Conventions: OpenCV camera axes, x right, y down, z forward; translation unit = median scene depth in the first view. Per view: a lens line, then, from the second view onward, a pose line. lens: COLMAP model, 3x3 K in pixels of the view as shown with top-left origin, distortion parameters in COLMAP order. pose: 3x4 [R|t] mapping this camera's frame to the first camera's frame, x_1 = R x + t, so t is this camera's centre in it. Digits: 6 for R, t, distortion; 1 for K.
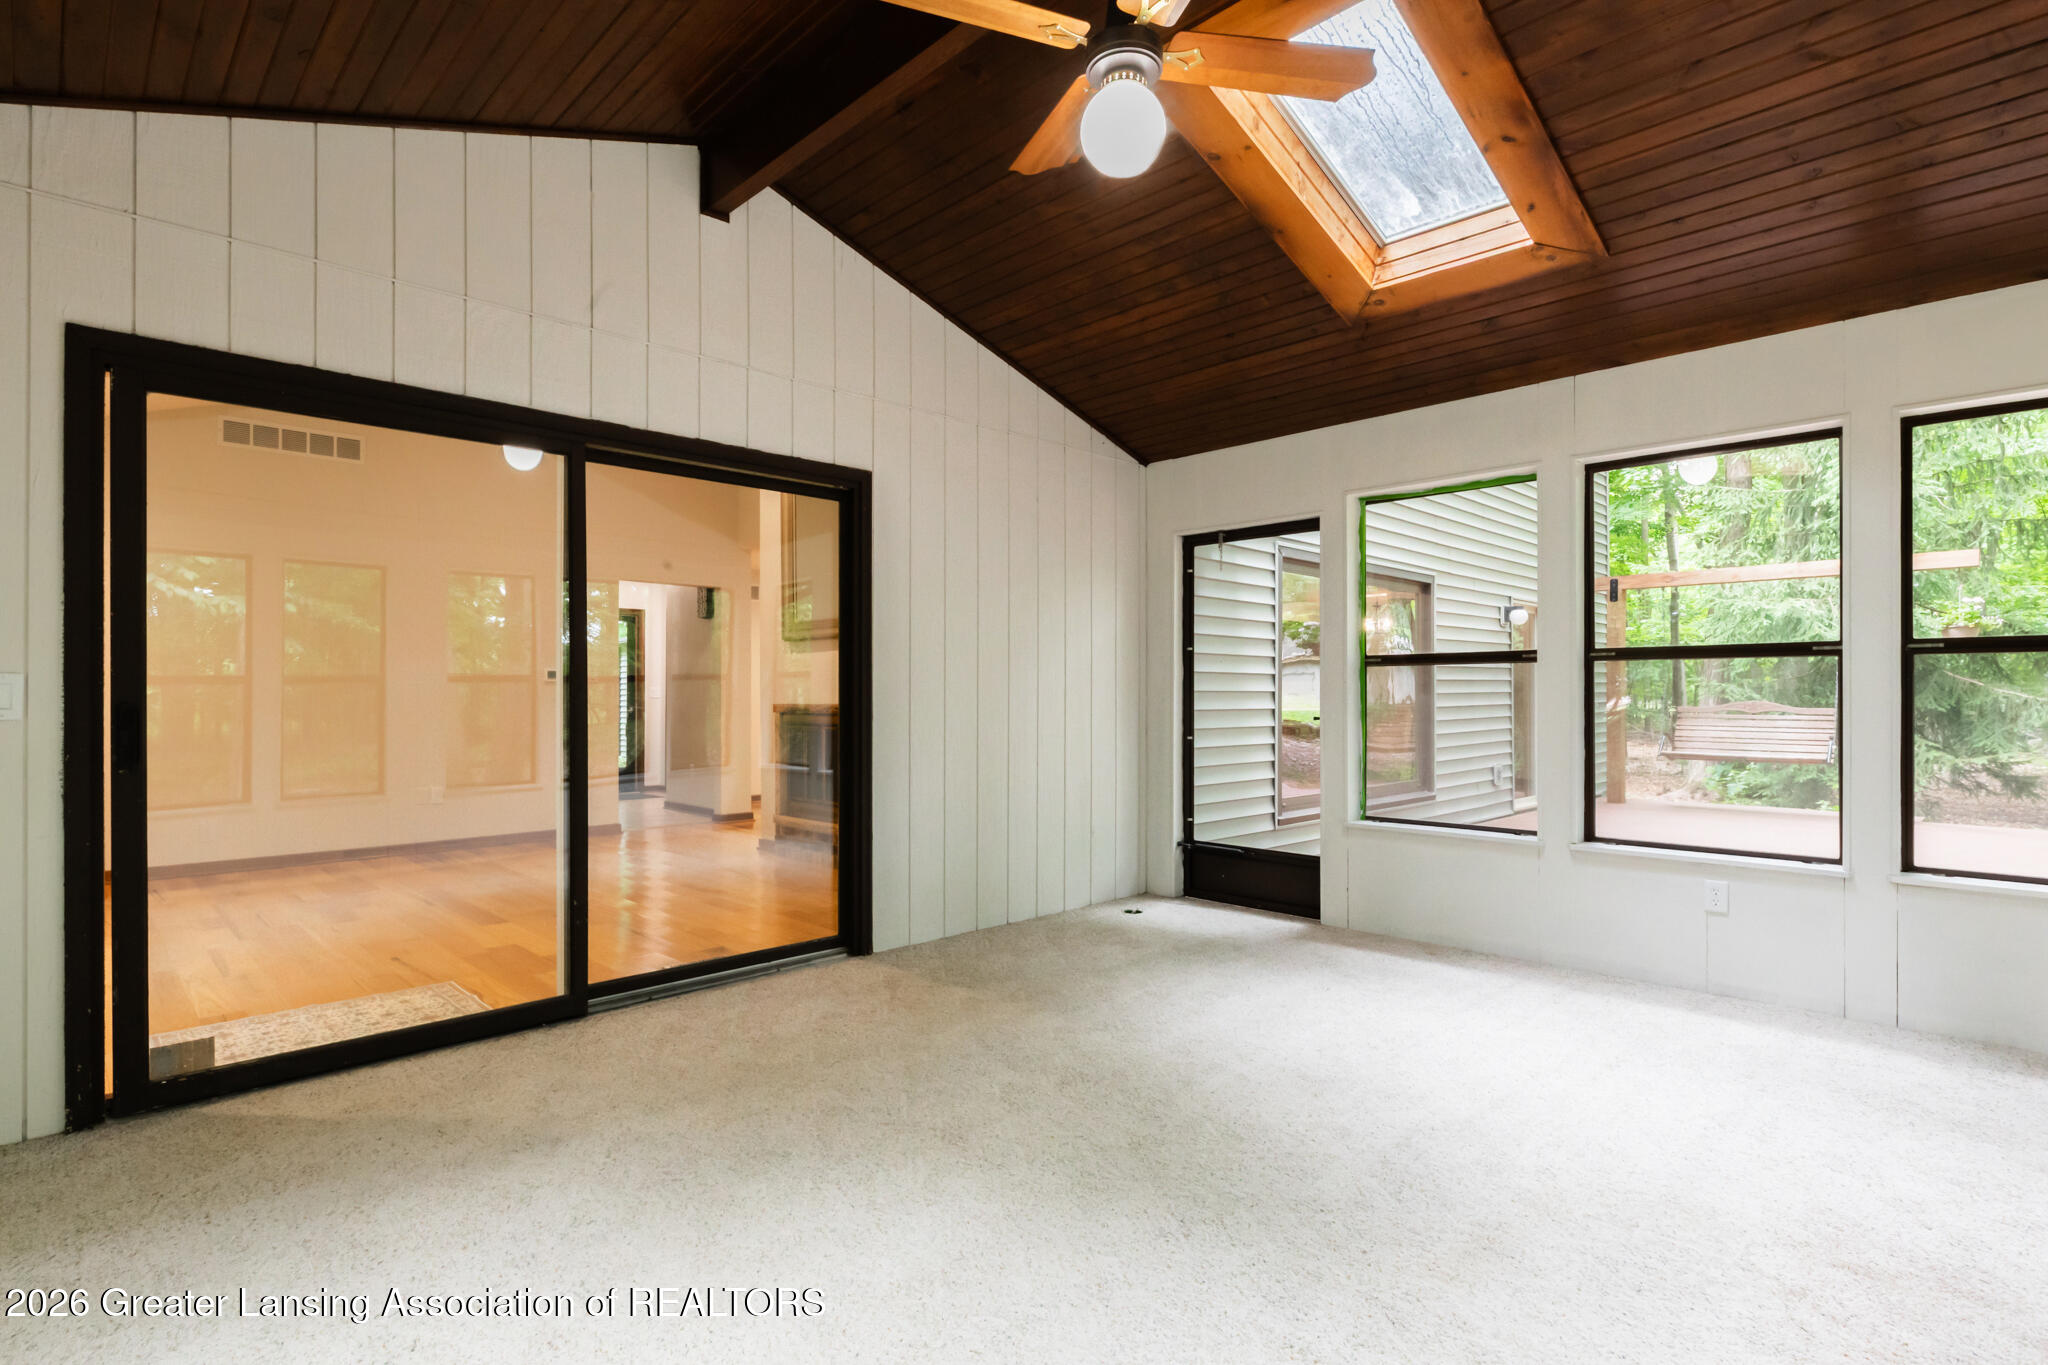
lens RADIAL K [[999.4, 0, 1012.2], [0, 999.4, 690.1], [0, 0, 1]] dist [-0.000043, -0.000041]
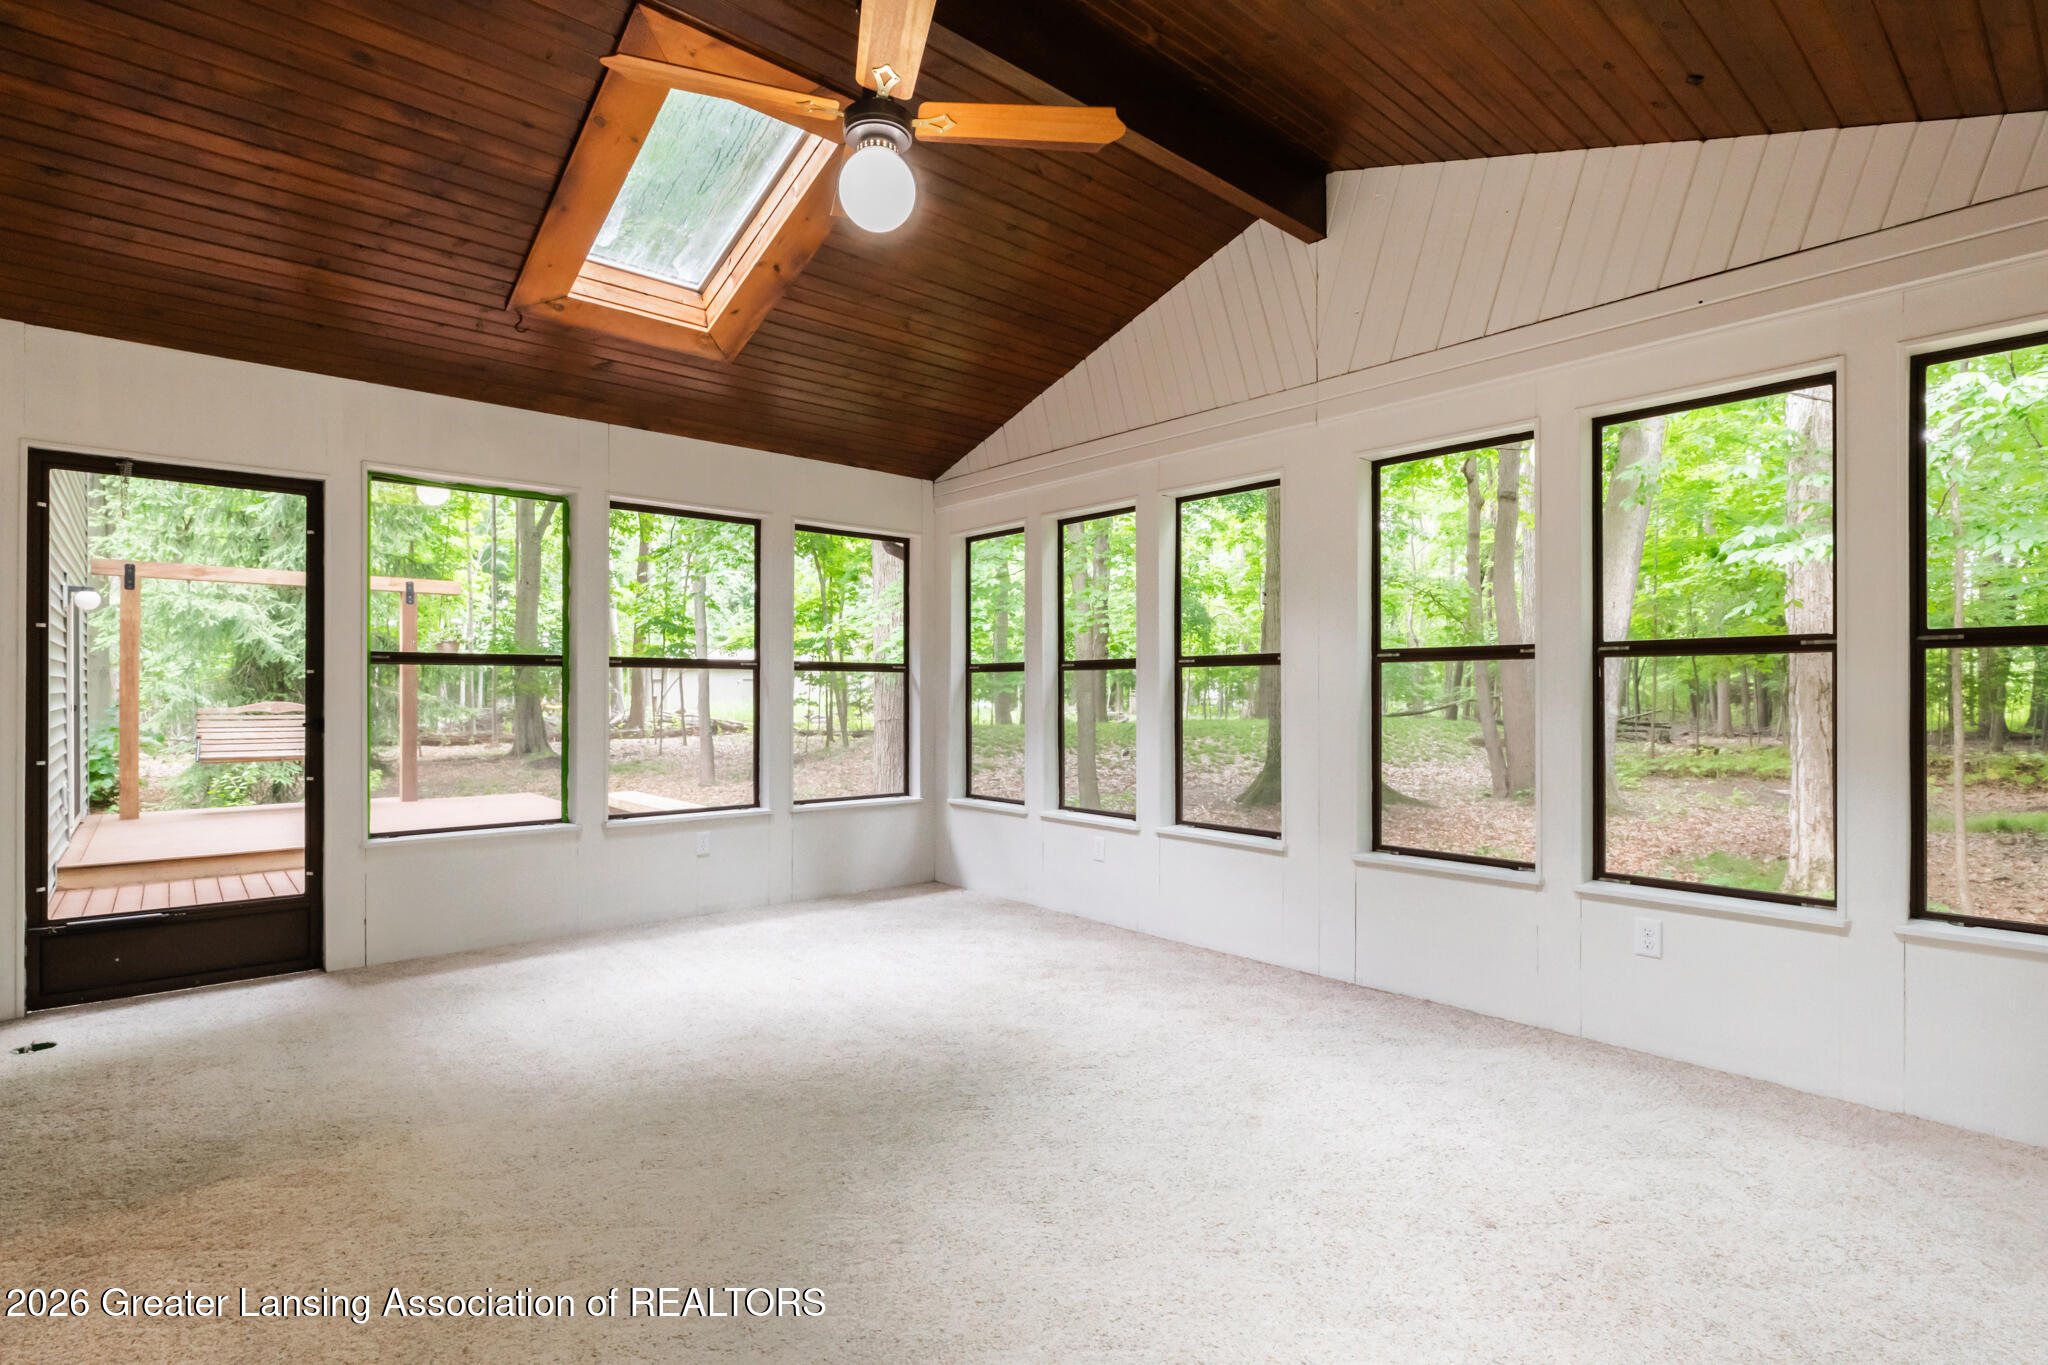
lens RADIAL K [[999.4, 0, 1012.2], [0, 999.4, 690.1], [0, 0, 1]] dist [-0.000043, -0.000041]
pose [[0.061418, 0.004792, 0.998101, -0.686155], [-0.003698, 0.999983, -0.004574, 0.002063], [-0.998105, -0.003410, 0.061435, 0.538505]]
